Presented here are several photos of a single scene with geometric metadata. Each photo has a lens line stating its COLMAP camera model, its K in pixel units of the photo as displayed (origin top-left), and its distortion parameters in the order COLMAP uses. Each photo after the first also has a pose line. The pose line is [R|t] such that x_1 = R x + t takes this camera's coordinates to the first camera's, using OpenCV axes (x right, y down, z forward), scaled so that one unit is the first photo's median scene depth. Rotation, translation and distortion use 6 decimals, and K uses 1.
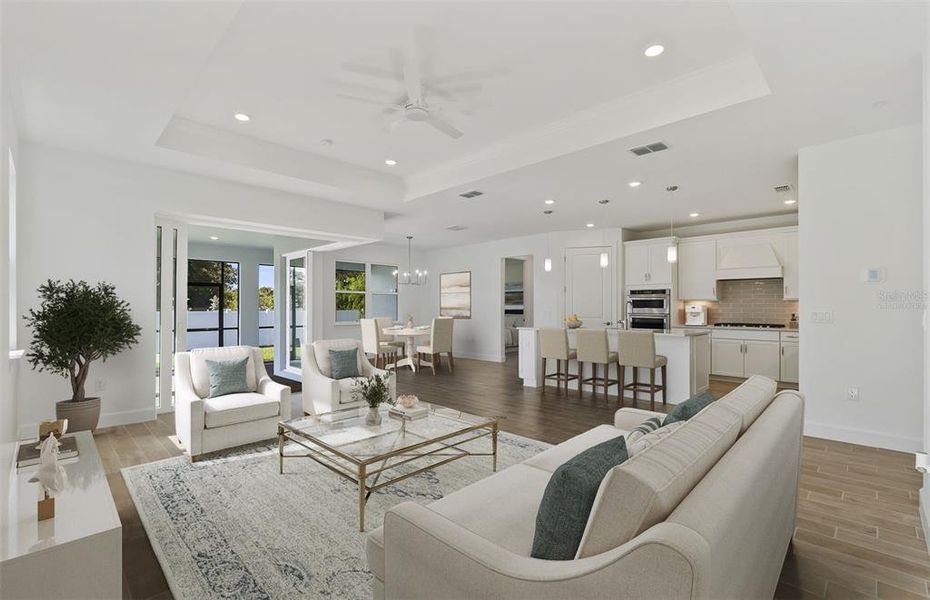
lens RADIAL K [[410.5, 0, 474.9], [0, 410.5, 313.6], [0, 0, 1]] dist [0.006965, -0.000861]
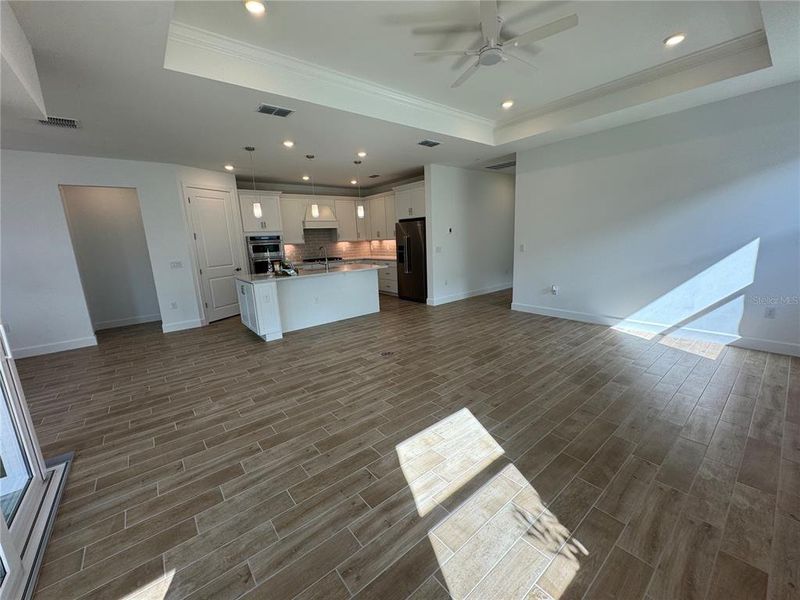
lens RADIAL K [[312.8, 0, 391.9], [0, 312.8, 312.3], [0, 0, 1]] dist [0.008316, -0.000558]
pose [[0.144301, -0.242470, 0.959367, -0.473301], [0.051970, 0.970033, 0.237349, -0.044062], [-0.988168, 0.015609, 0.152578, 0.531166]]
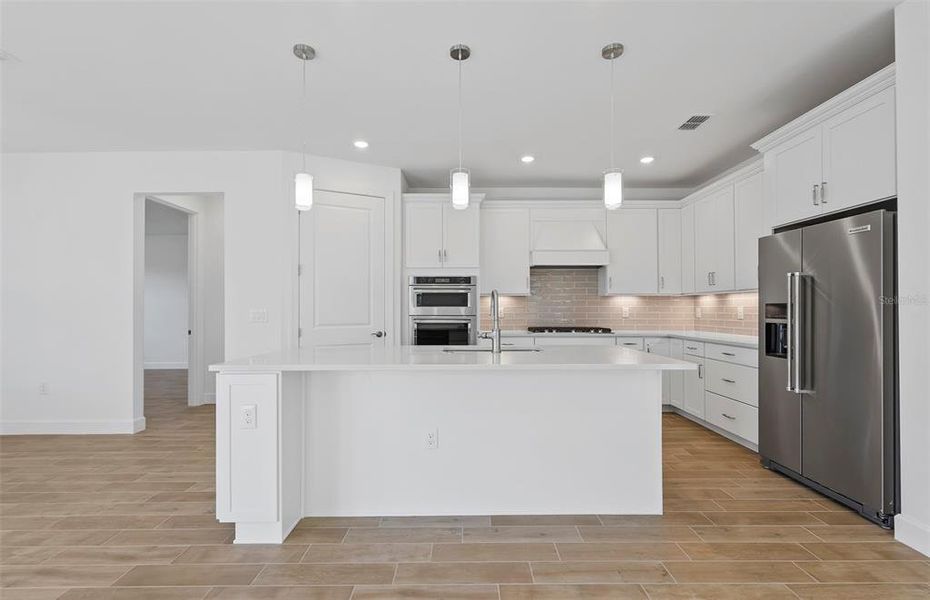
lens RADIAL K [[410.5, 0, 461.5], [0, 410.5, 304.1], [0, 0, 1]] dist [0.006965, -0.000861]
pose [[0.729152, 0.003936, 0.684341, 0.022260], [0.011128, 0.999783, -0.017607, -0.006050], [-0.684262, 0.020454, 0.728950, 0.564605]]
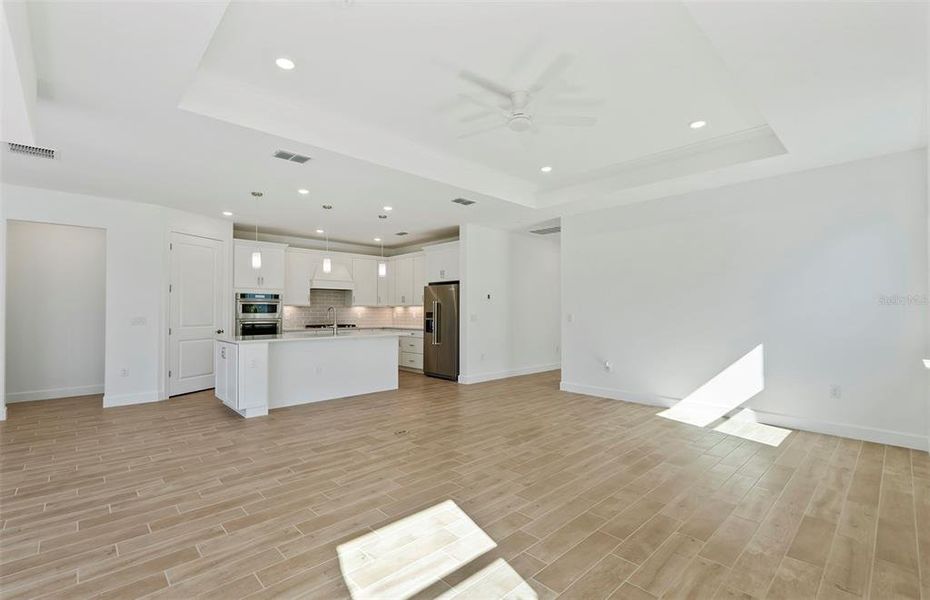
lens RADIAL K [[410.5, 0, 457.7], [0, 410.5, 307.5], [0, 0, 1]] dist [0.006965, -0.000861]
pose [[0.064596, 0.008438, 0.997876, -0.534689], [0.013921, 0.999859, -0.009356, -0.011406], [-0.997814, 0.014496, 0.064469, 0.506561]]
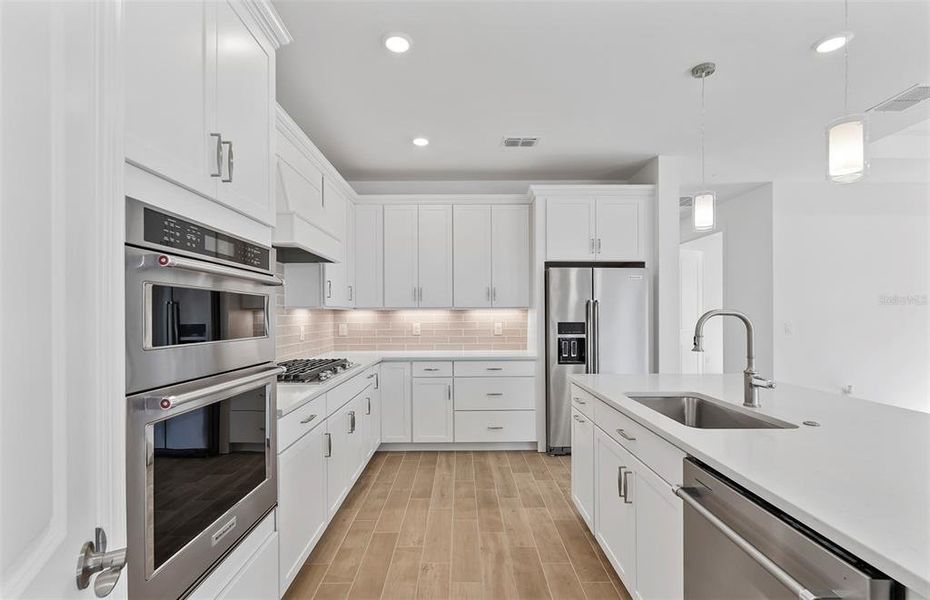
lens RADIAL K [[410.5, 0, 461.1], [0, 410.5, 306.4], [0, 0, 1]] dist [0.006965, -0.000861]
pose [[-0.678781, 0.014422, 0.734199, 0.239371], [0.010726, 0.999895, -0.009724, -0.026487], [-0.734263, 0.001275, -0.678864, 1.098638]]
